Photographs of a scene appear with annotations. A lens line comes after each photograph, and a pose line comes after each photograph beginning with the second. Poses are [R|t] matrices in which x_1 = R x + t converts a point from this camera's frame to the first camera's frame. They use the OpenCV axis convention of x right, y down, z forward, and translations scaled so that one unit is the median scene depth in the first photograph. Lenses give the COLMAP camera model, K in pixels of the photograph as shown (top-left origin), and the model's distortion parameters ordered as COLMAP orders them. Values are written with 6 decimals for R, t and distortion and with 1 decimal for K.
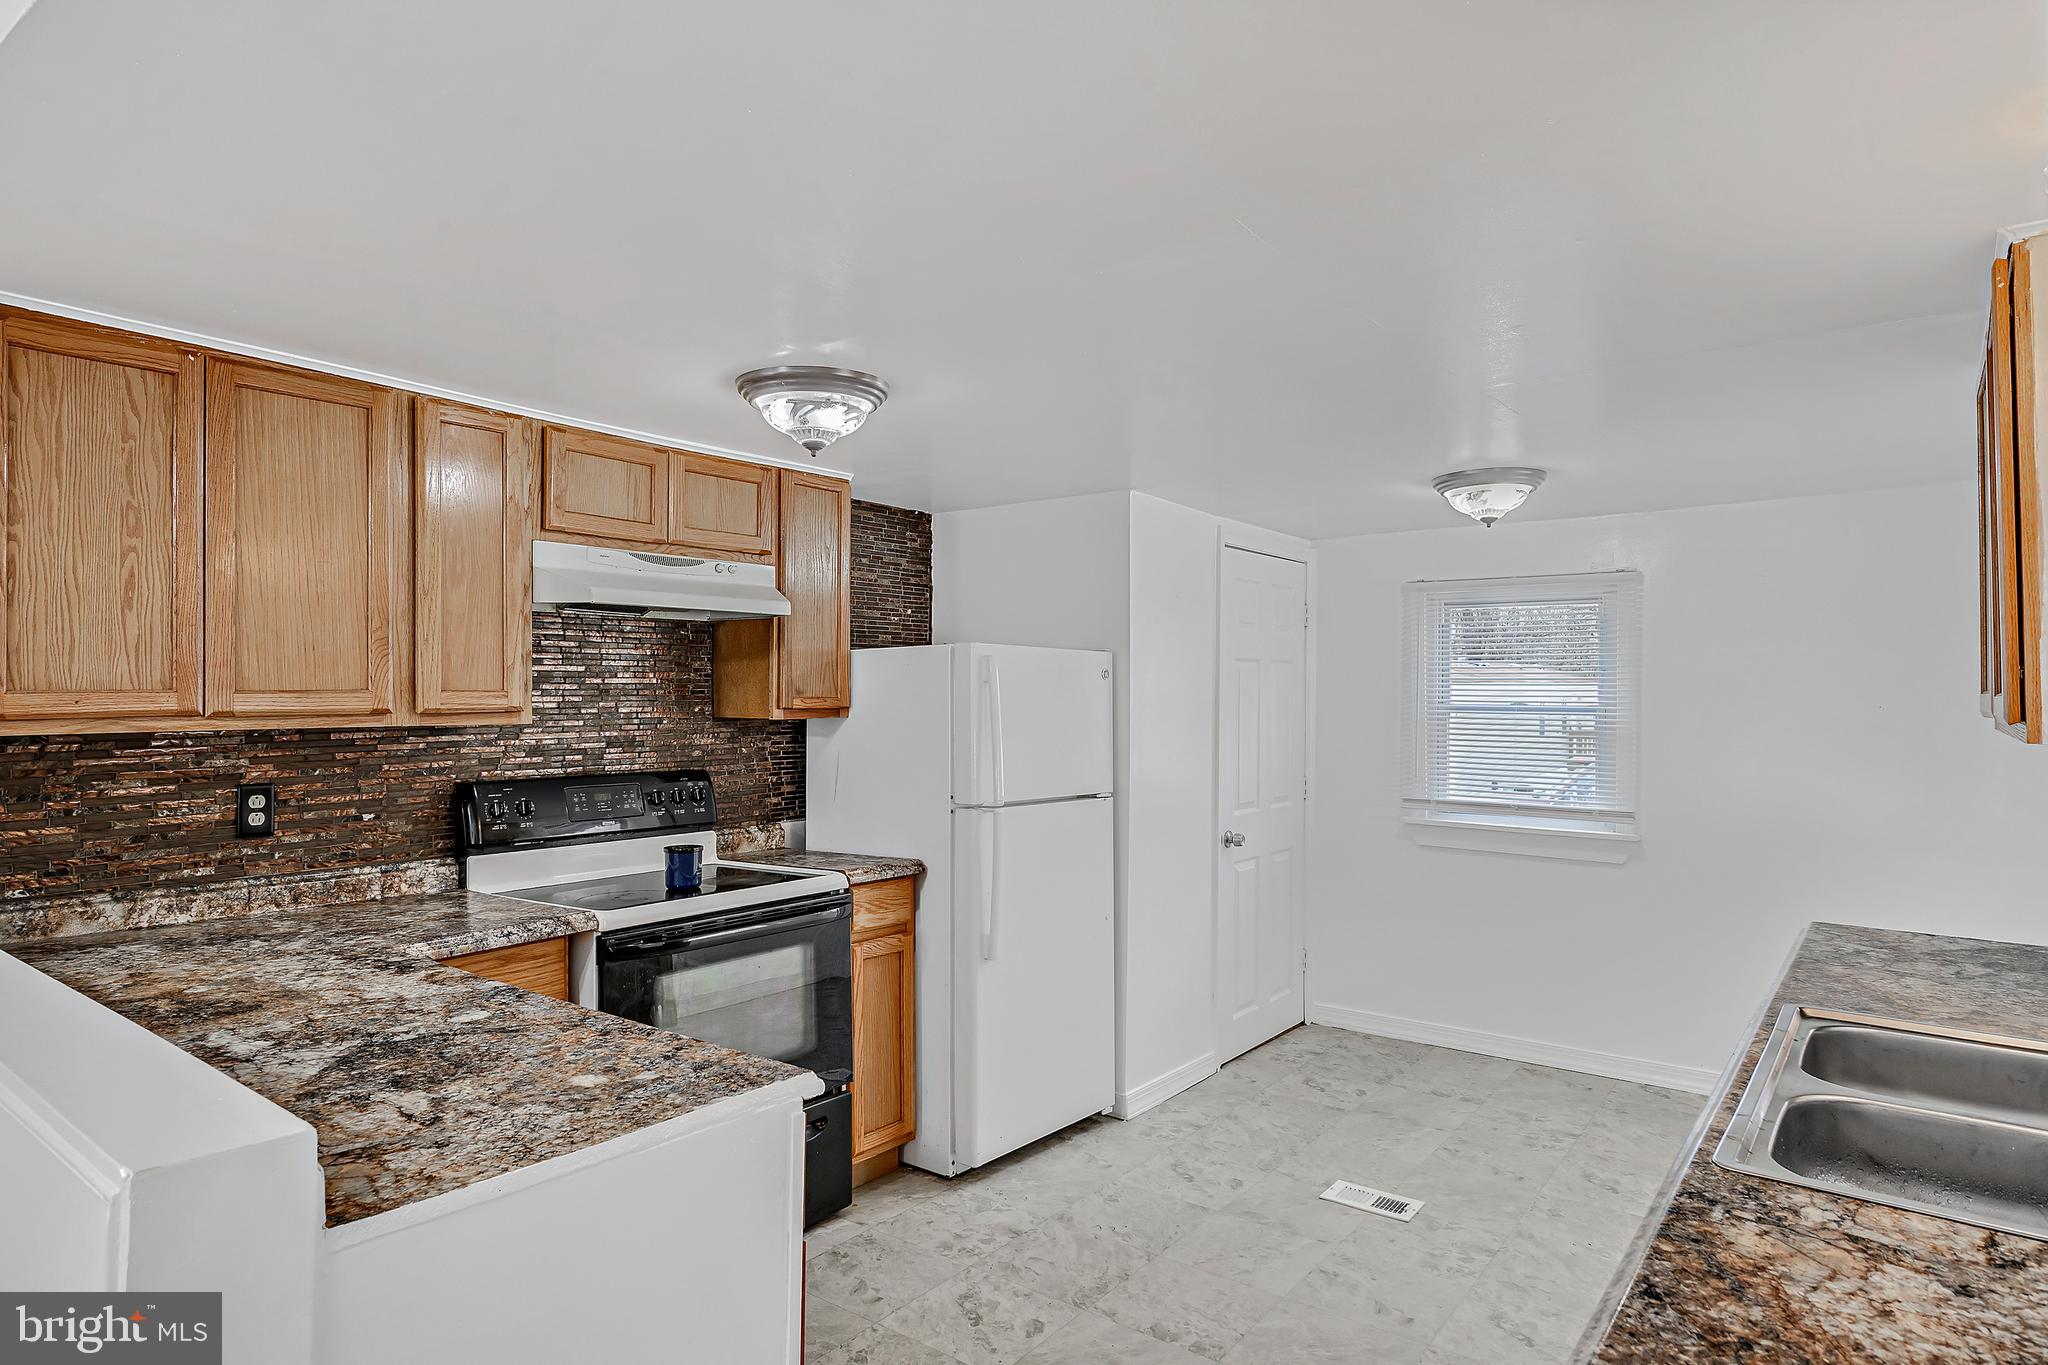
lens RADIAL K [[1172.5, 0, 1015.2], [0, 1172.5, 677.3], [0, 0, 1]] dist [0.006472, 0.002345]
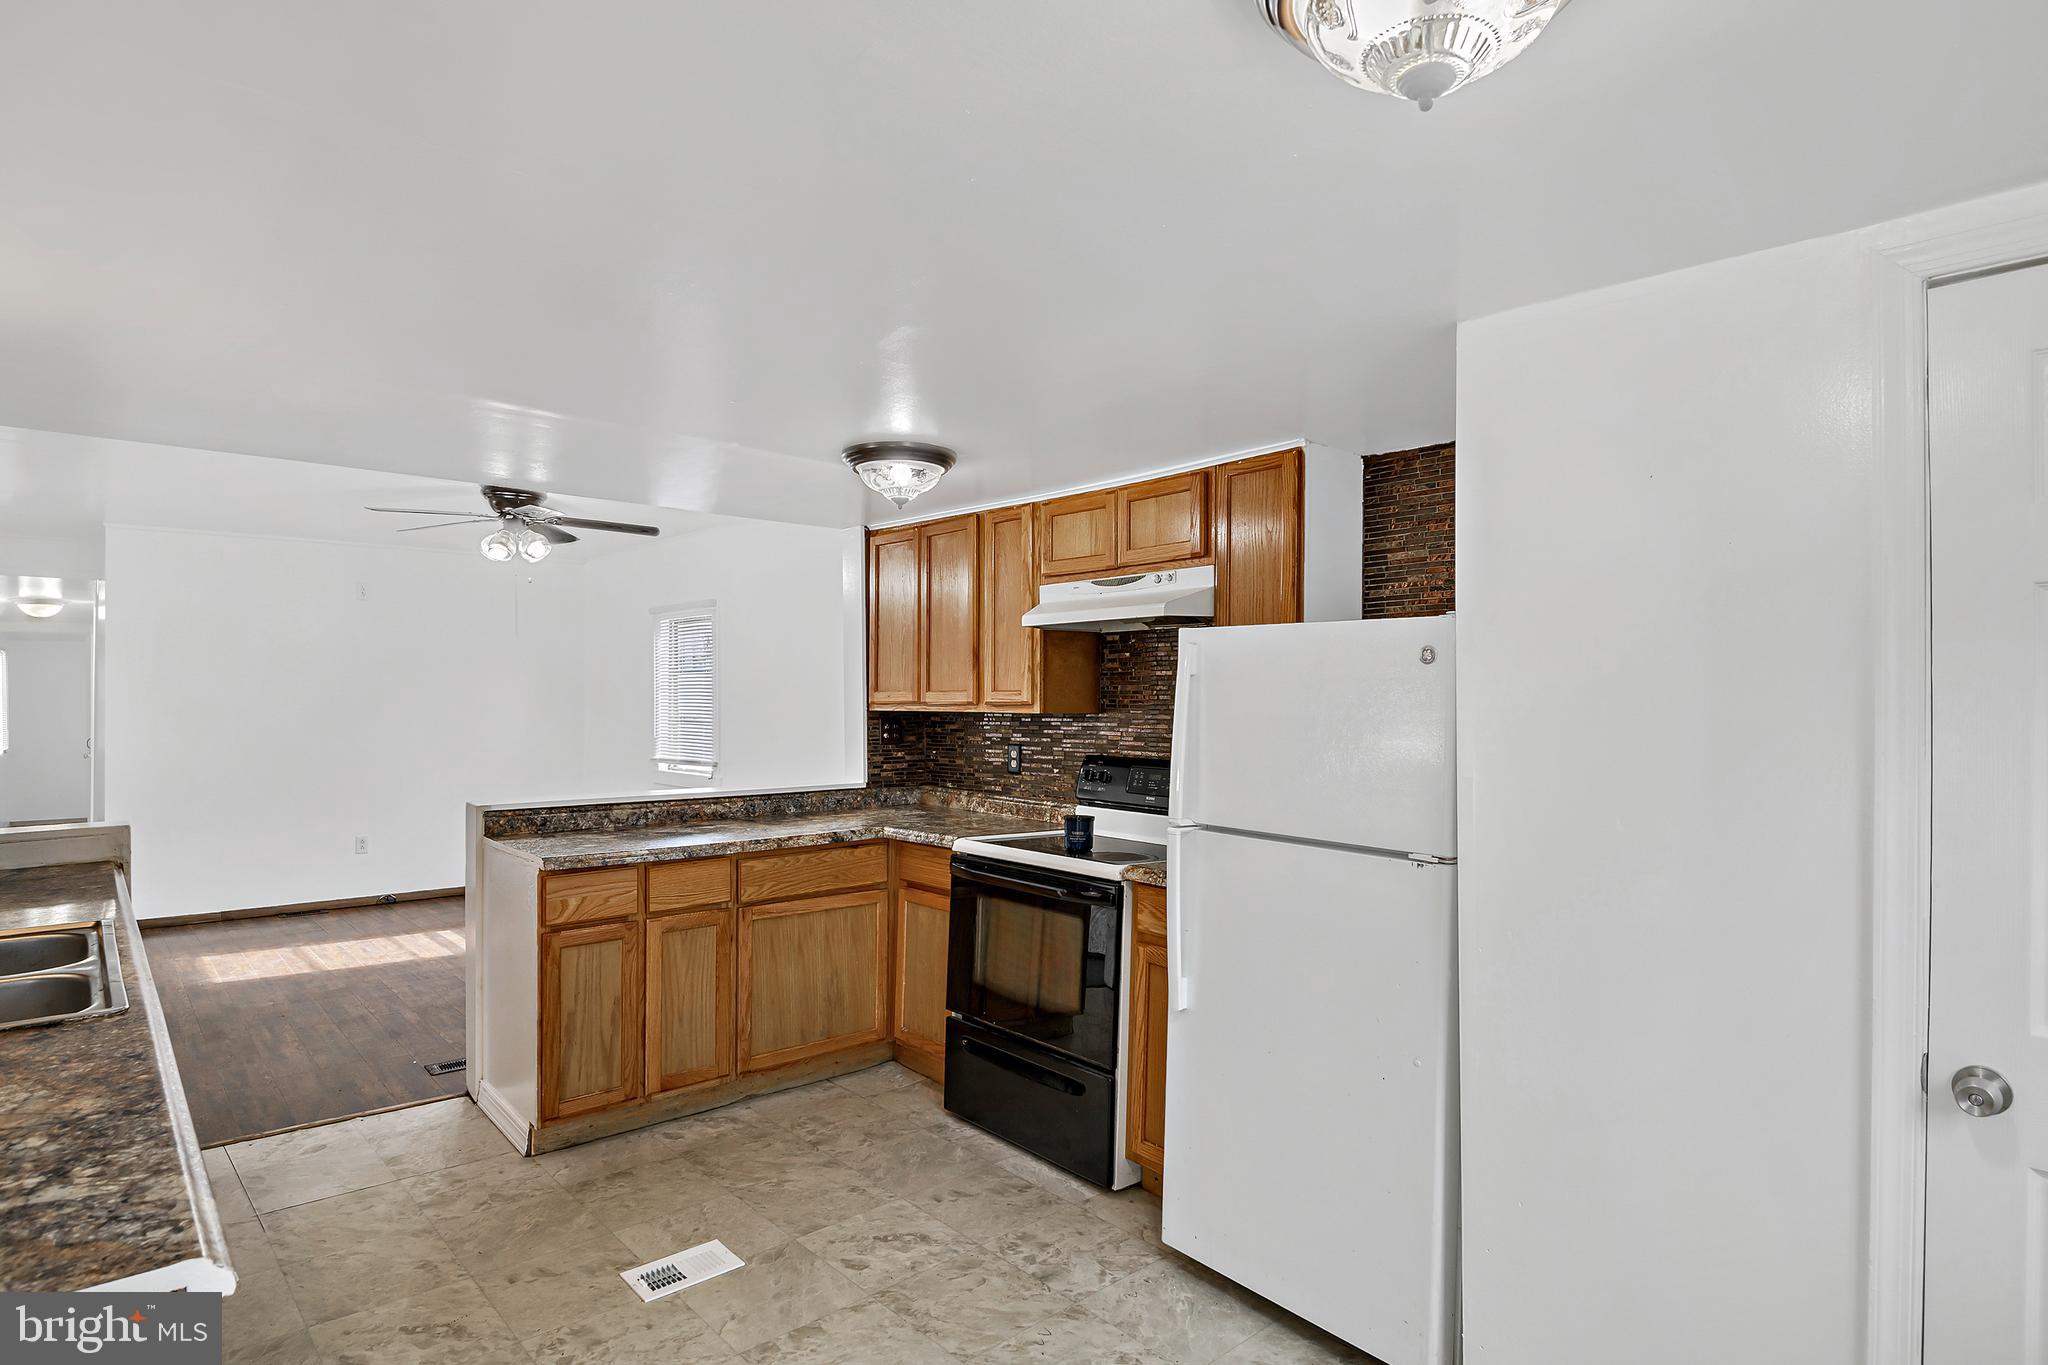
lens RADIAL K [[1047.9, 0, 1042.9], [0, 1047.9, 715.6], [0, 0, 1]] dist [-0.003383, -0.004893]
pose [[-0.163650, 0.014351, -0.986414, 0.924688], [0.011371, 0.999855, 0.012660, 0.027642], [0.986453, -0.009145, -0.163789, 1.311850]]
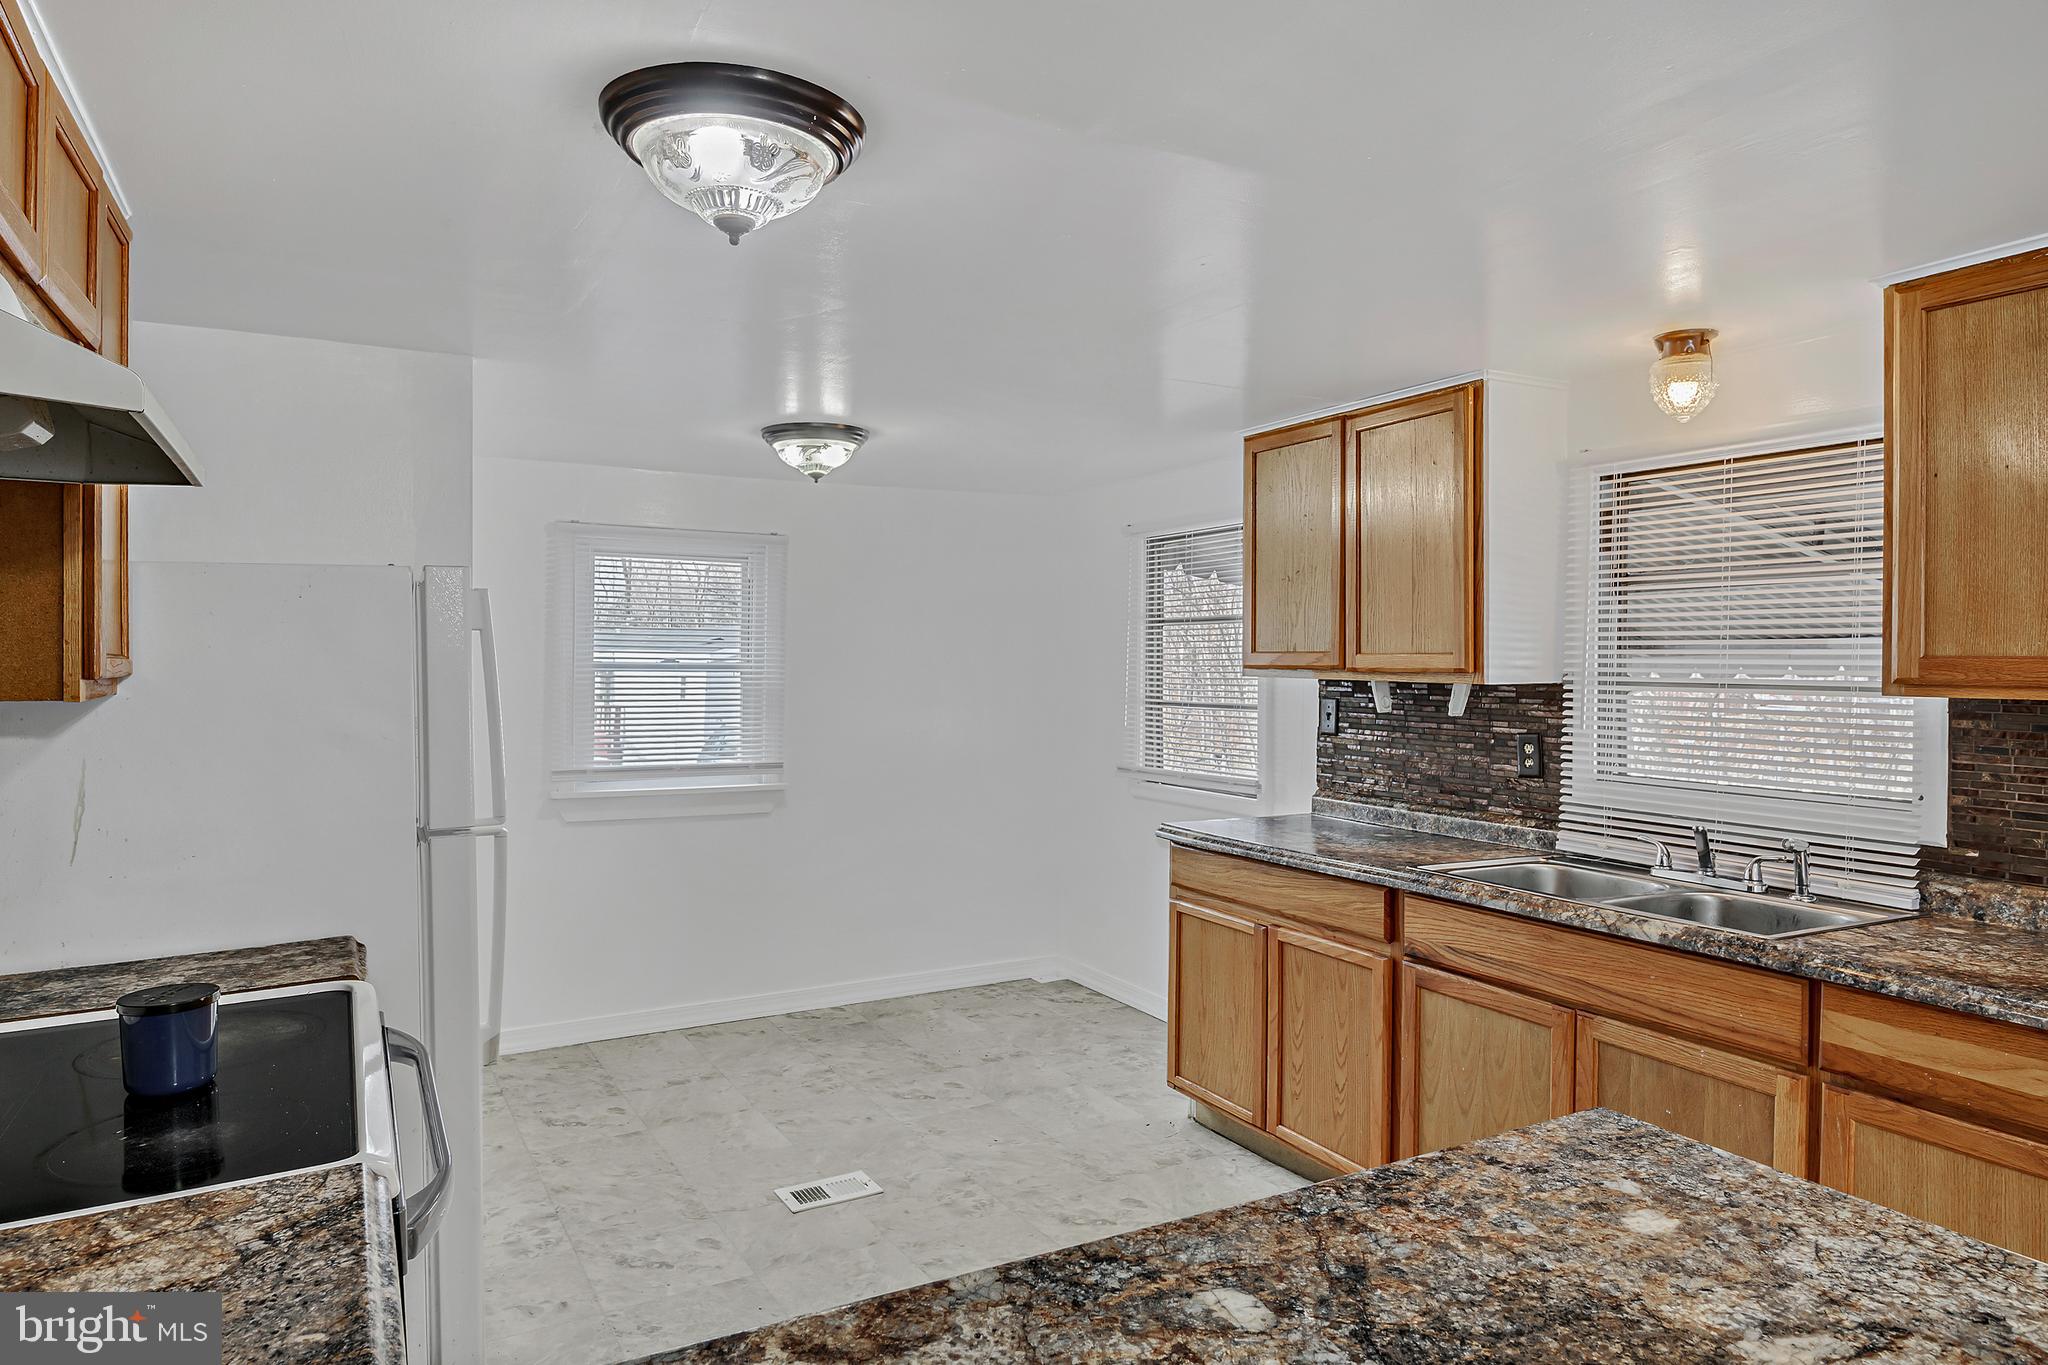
lens RADIAL K [[1227.3, 0, 1013.2], [0, 1227.3, 673.8], [0, 0, 1]] dist [0.017778, -0.010519]
pose [[0.386767, -0.011352, 0.922108, -0.670760], [-0.023699, 0.999472, 0.022244, 0.007572], [-0.921873, -0.030456, 0.386293, 0.613091]]
